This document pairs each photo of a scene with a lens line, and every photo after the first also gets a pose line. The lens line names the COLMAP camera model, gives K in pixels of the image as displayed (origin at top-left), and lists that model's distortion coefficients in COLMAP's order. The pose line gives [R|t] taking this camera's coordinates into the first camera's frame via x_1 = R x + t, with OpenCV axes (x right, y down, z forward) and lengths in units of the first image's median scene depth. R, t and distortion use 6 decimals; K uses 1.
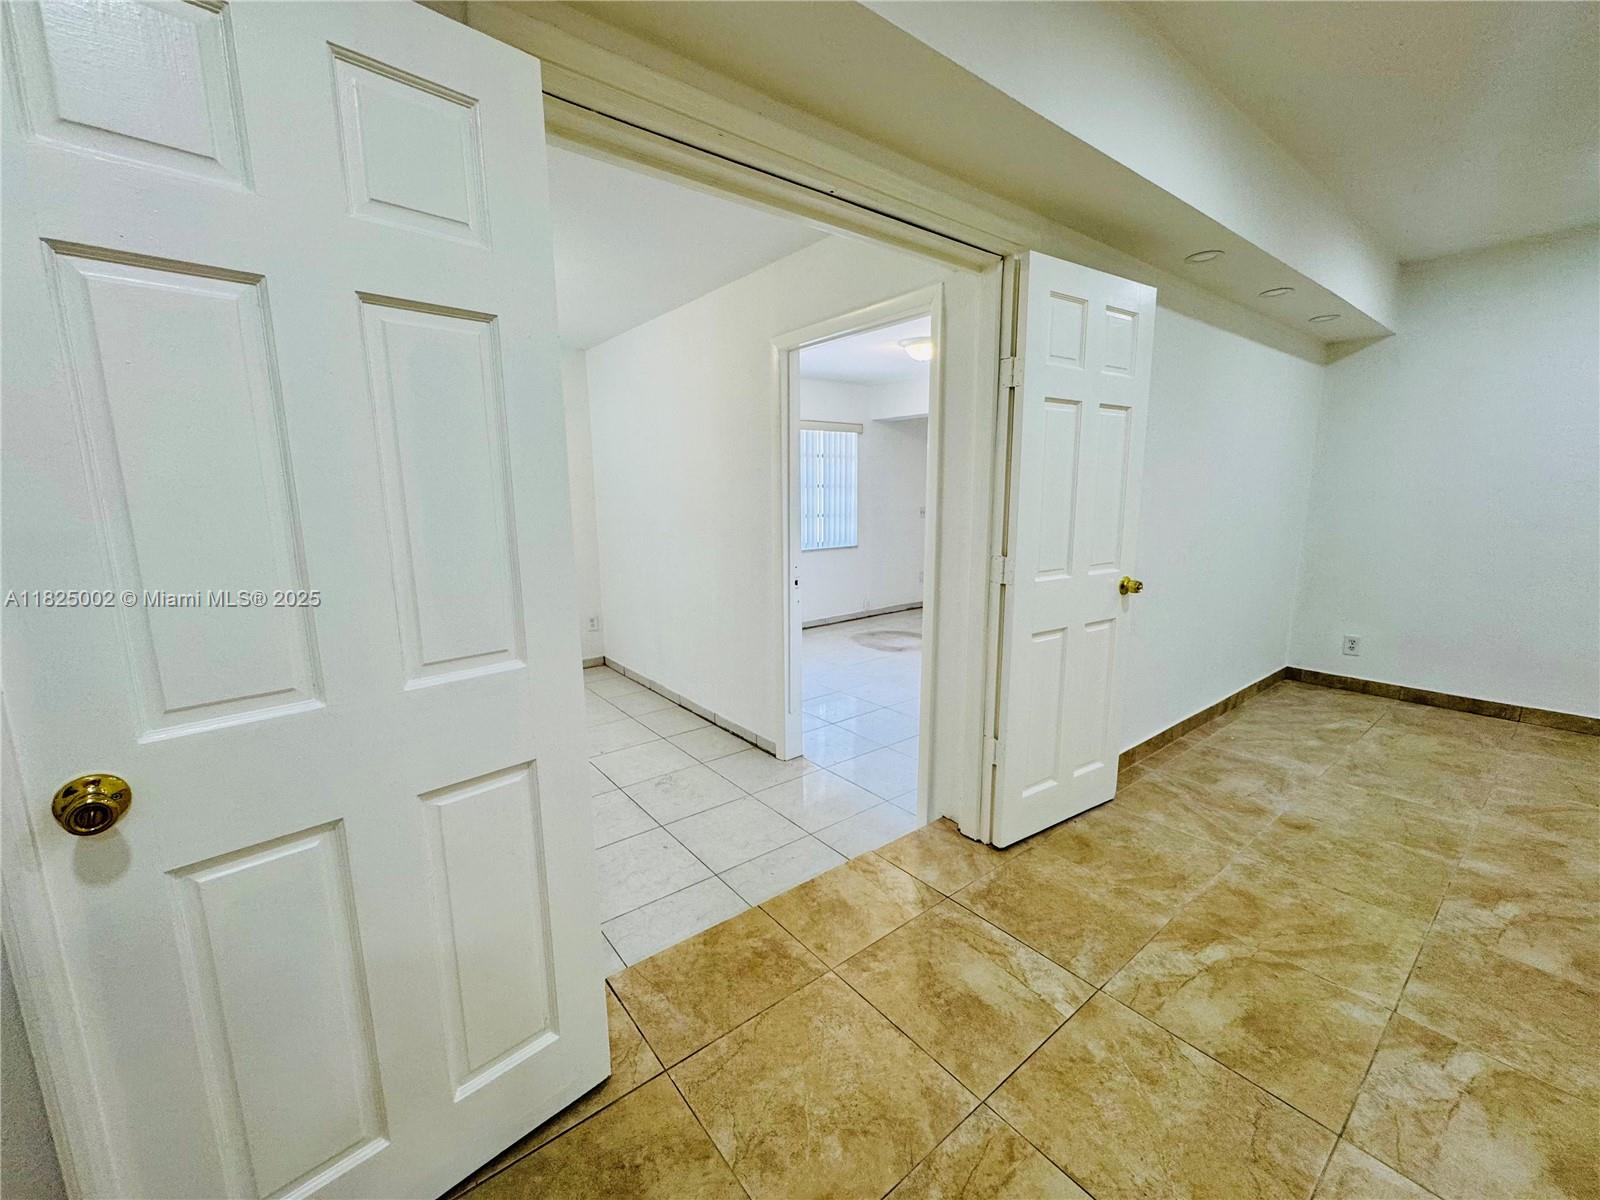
lens RADIAL K [[644.9, 0, 805.3], [0, 644.9, 596.2], [0, 0, 1]] dist [-0.001829, 0.000315]
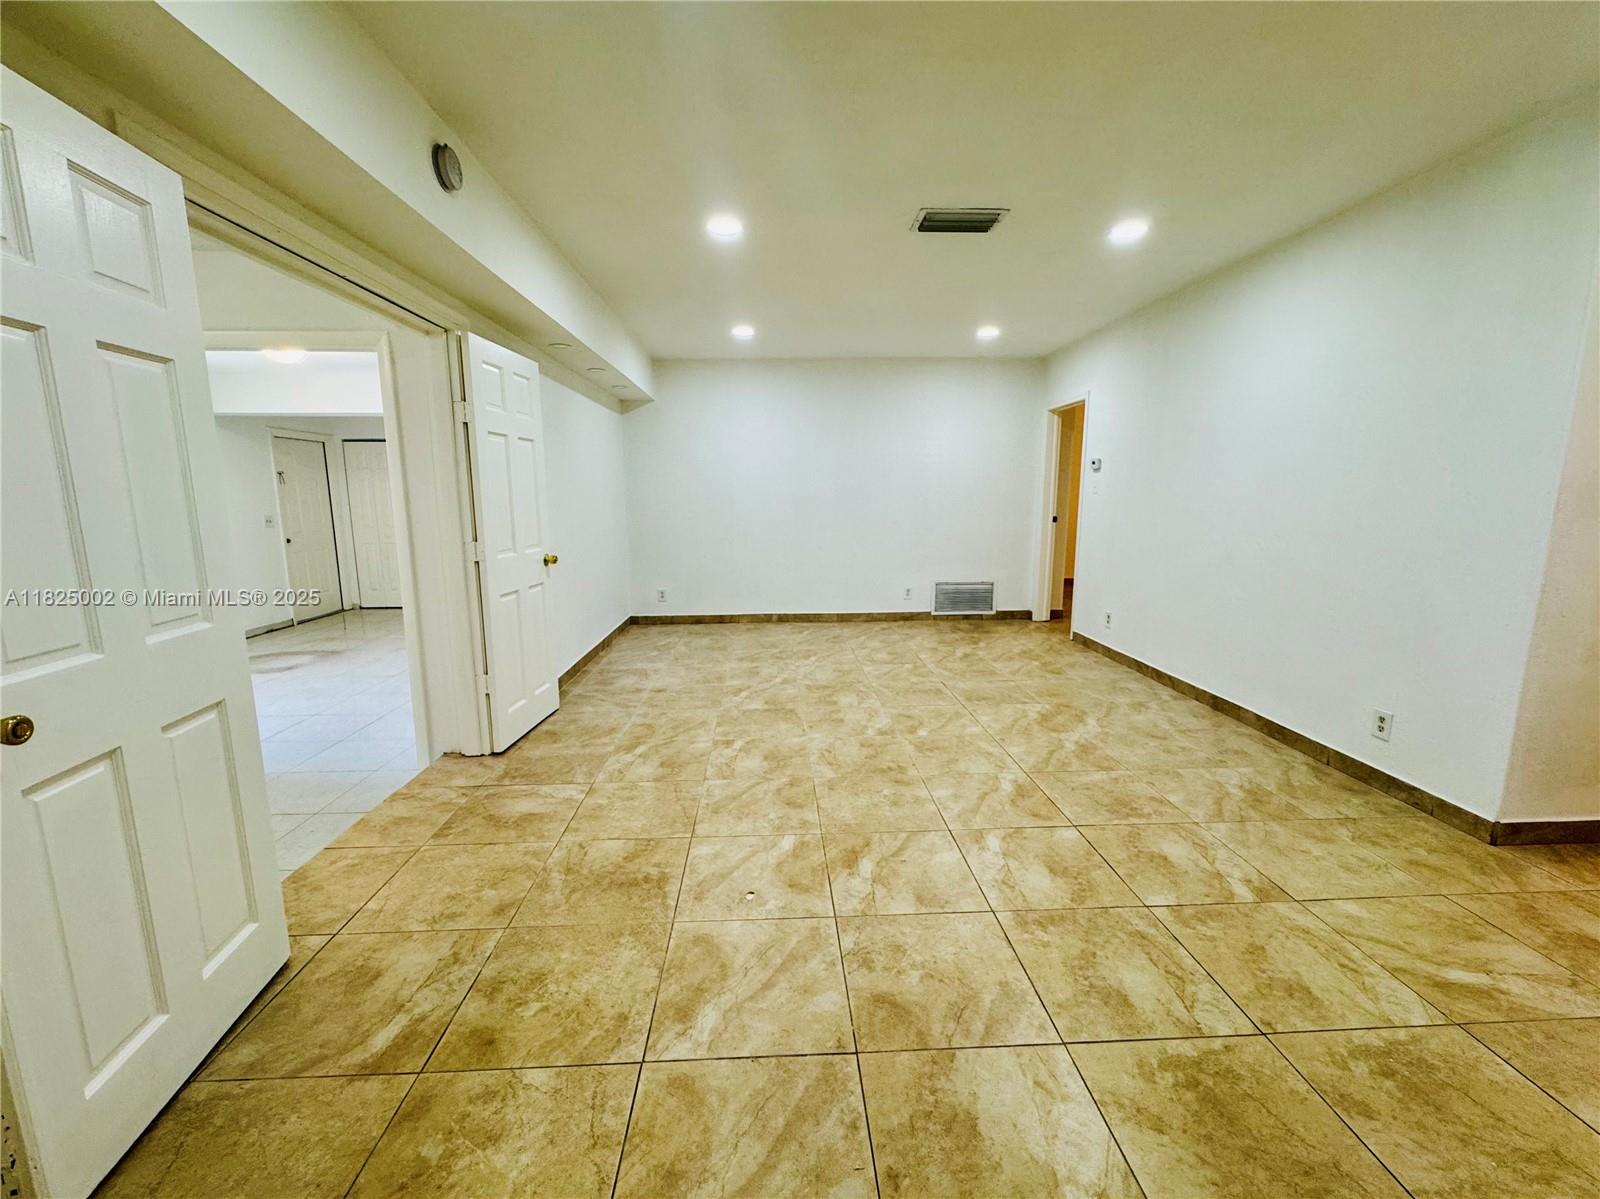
lens RADIAL K [[644.9, 0, 803.0], [0, 644.9, 610.4], [0, 0, 1]] dist [-0.001829, 0.000315]
pose [[0.580072, -0.140462, 0.802364, -0.434545], [0.133379, 0.988104, 0.076551, 0.075855], [-0.803571, 0.062613, 0.591906, -0.407194]]
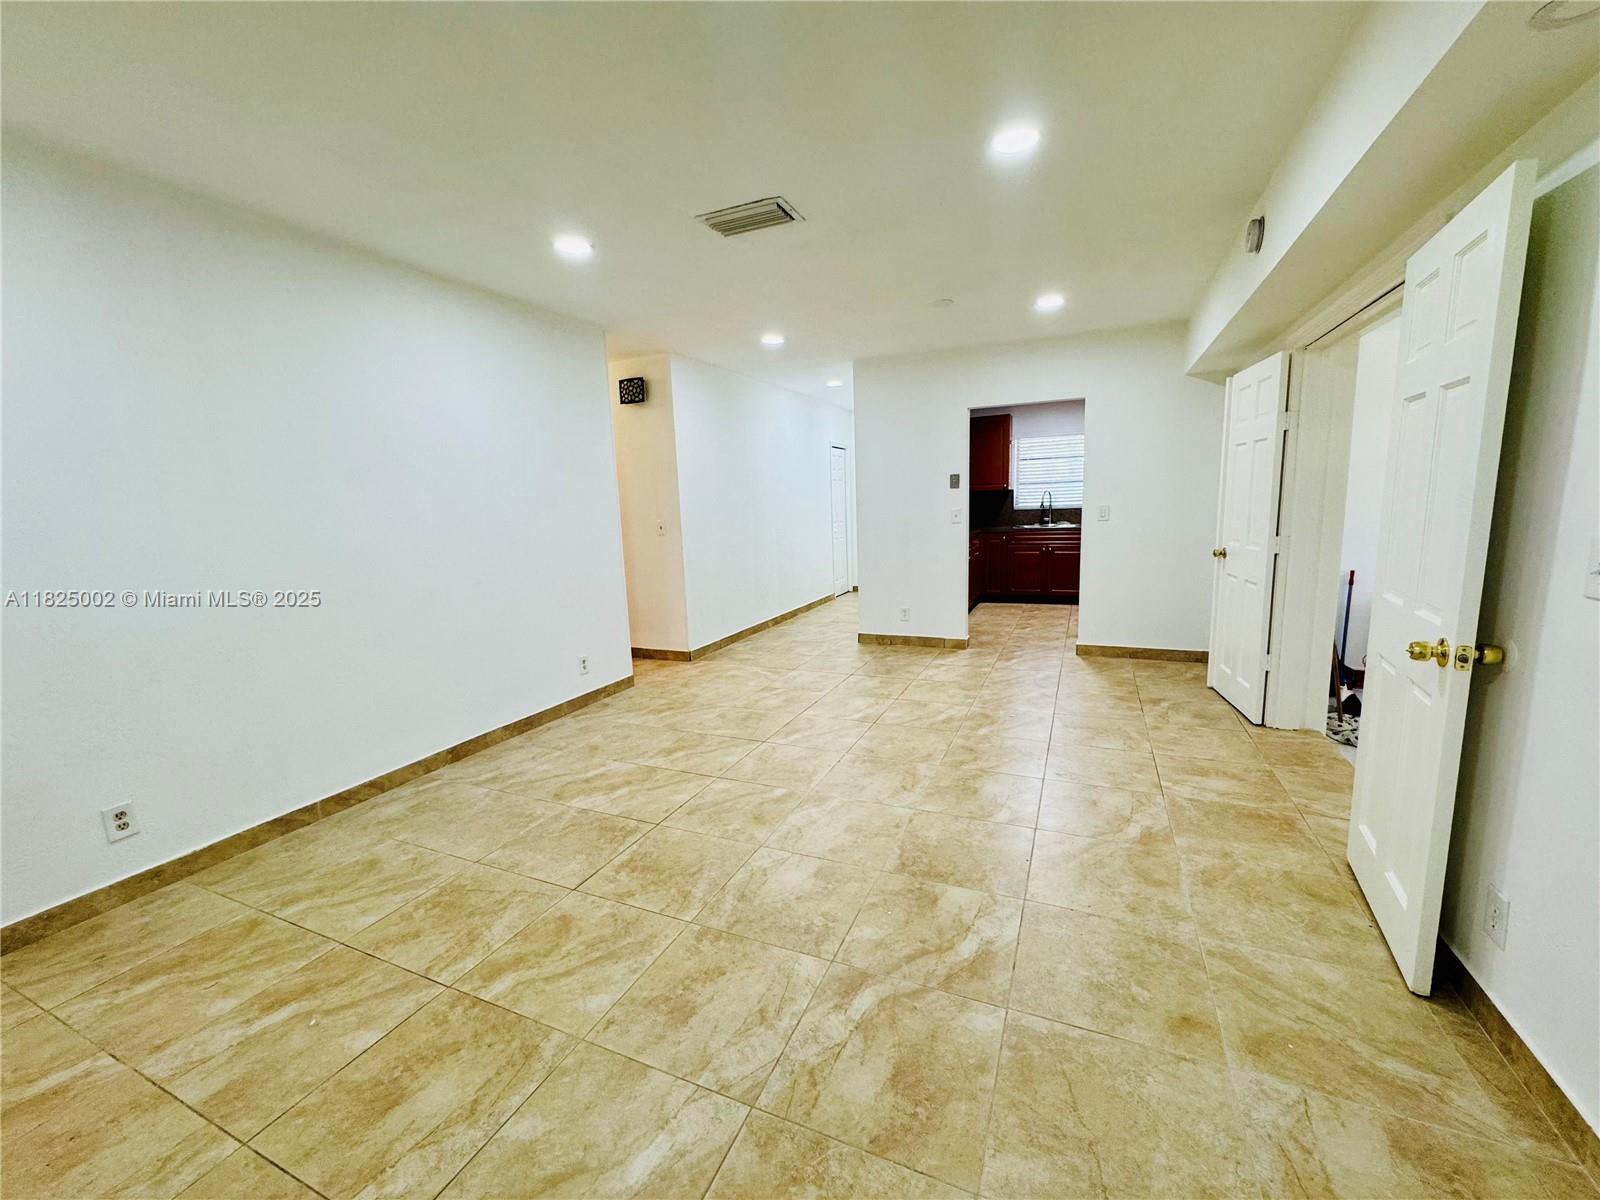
lens RADIAL K [[644.9, 0, 797.1], [0, 644.9, 607.4], [0, 0, 1]] dist [-0.001829, 0.000315]
pose [[-0.887478, 0.113647, -0.446618, 1.621258], [-0.034744, 0.949859, 0.310741, -0.285709], [0.459539, 0.291293, -0.839031, 1.476866]]
